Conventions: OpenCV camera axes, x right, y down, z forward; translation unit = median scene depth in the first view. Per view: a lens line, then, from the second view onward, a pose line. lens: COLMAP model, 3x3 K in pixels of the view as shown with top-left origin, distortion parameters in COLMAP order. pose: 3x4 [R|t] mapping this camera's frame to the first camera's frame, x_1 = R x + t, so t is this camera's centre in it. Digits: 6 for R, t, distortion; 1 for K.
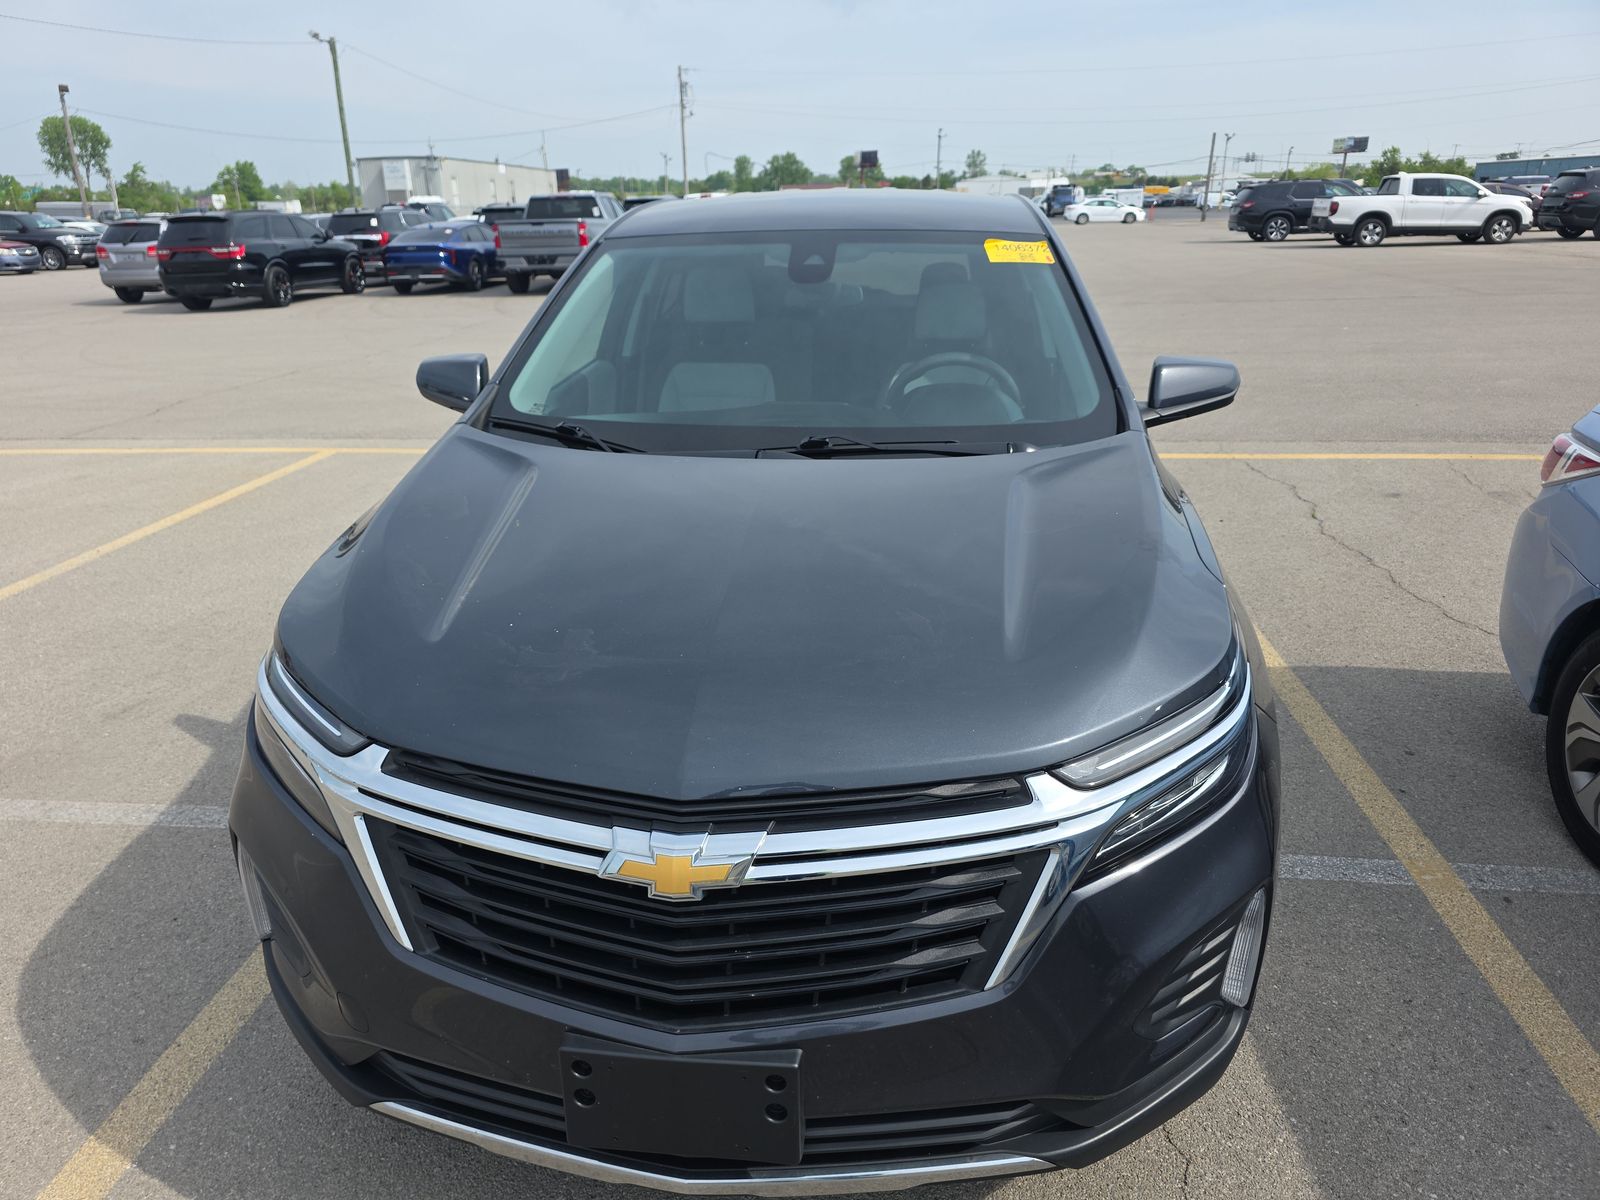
lens RADIAL K [[1082.1, 0, 800.0], [0, 1082.1, 600.0], [0, 0, 1]] dist [0.077068, -0.082261]
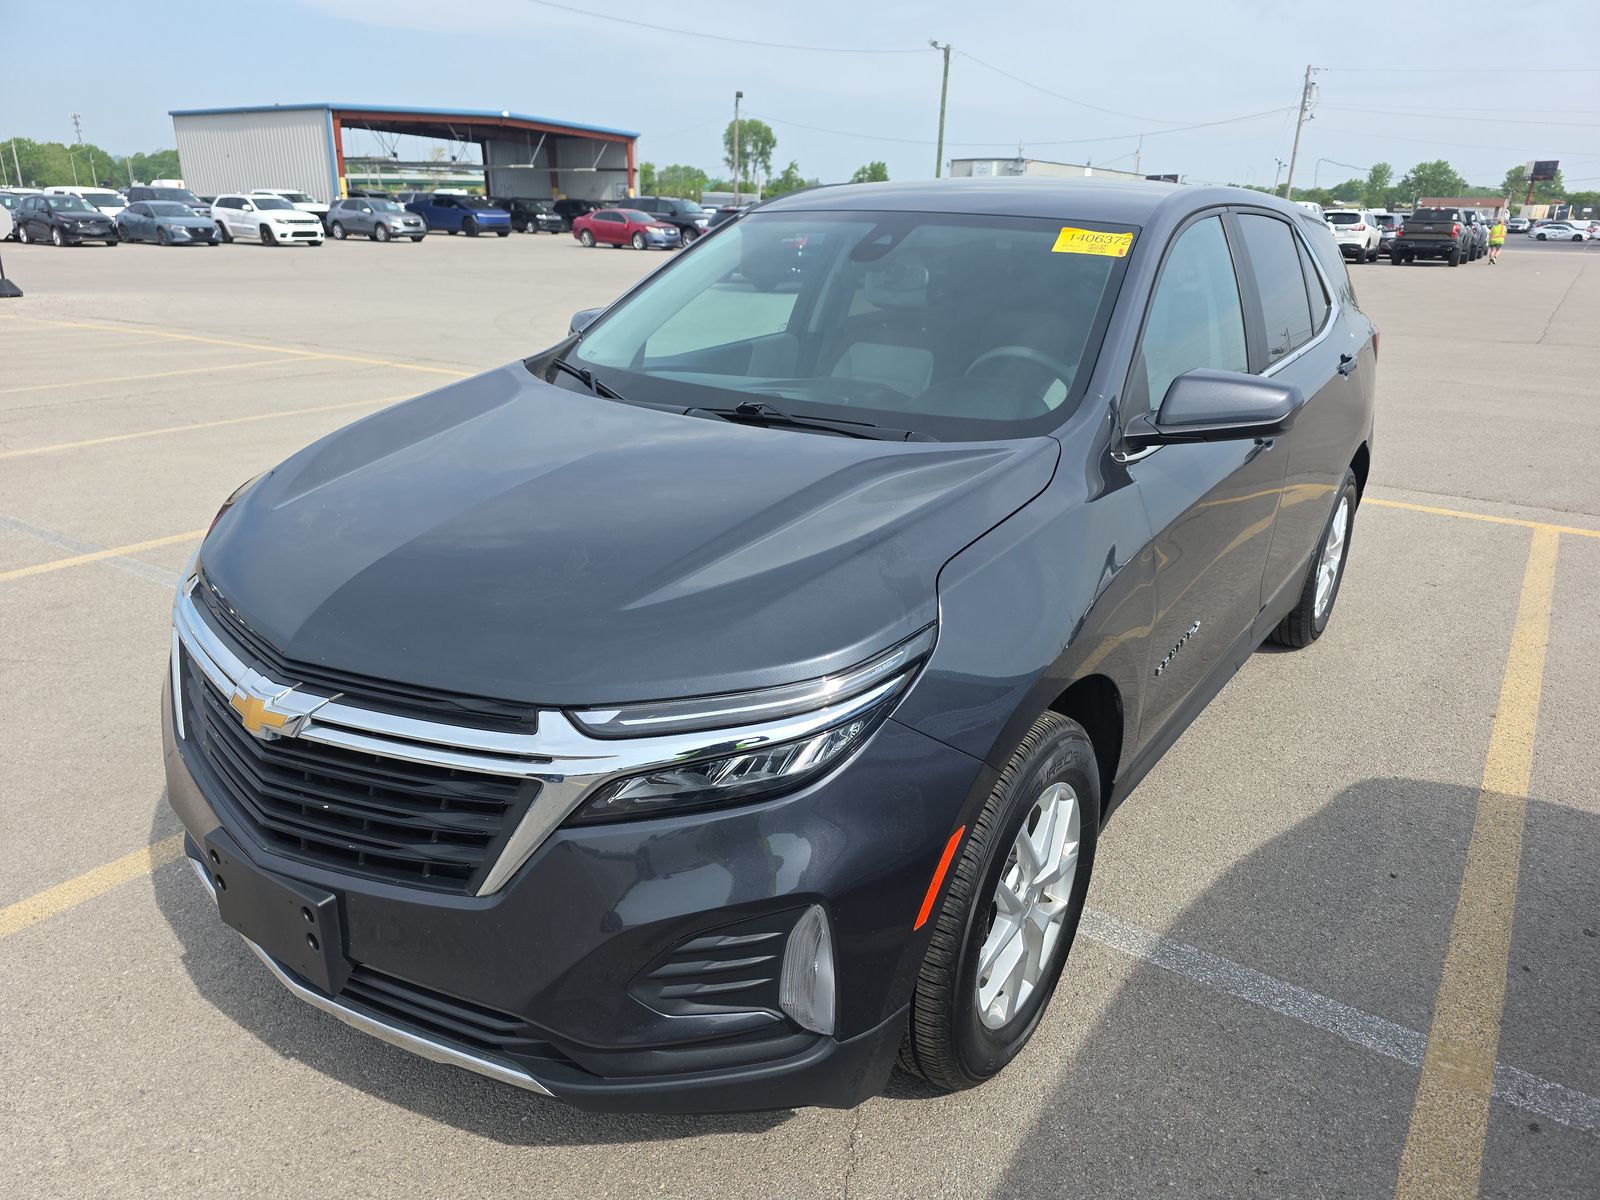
lens RADIAL K [[1082.1, 0, 800.0], [0, 1082.1, 600.0], [0, 0, 1]] dist [0.077068, -0.082261]
pose [[0.884352, 0.193882, -0.424655, 0.500388], [-0.194690, 0.979966, 0.041972, -0.019025], [0.424285, 0.045558, 0.904382, 0.093610]]
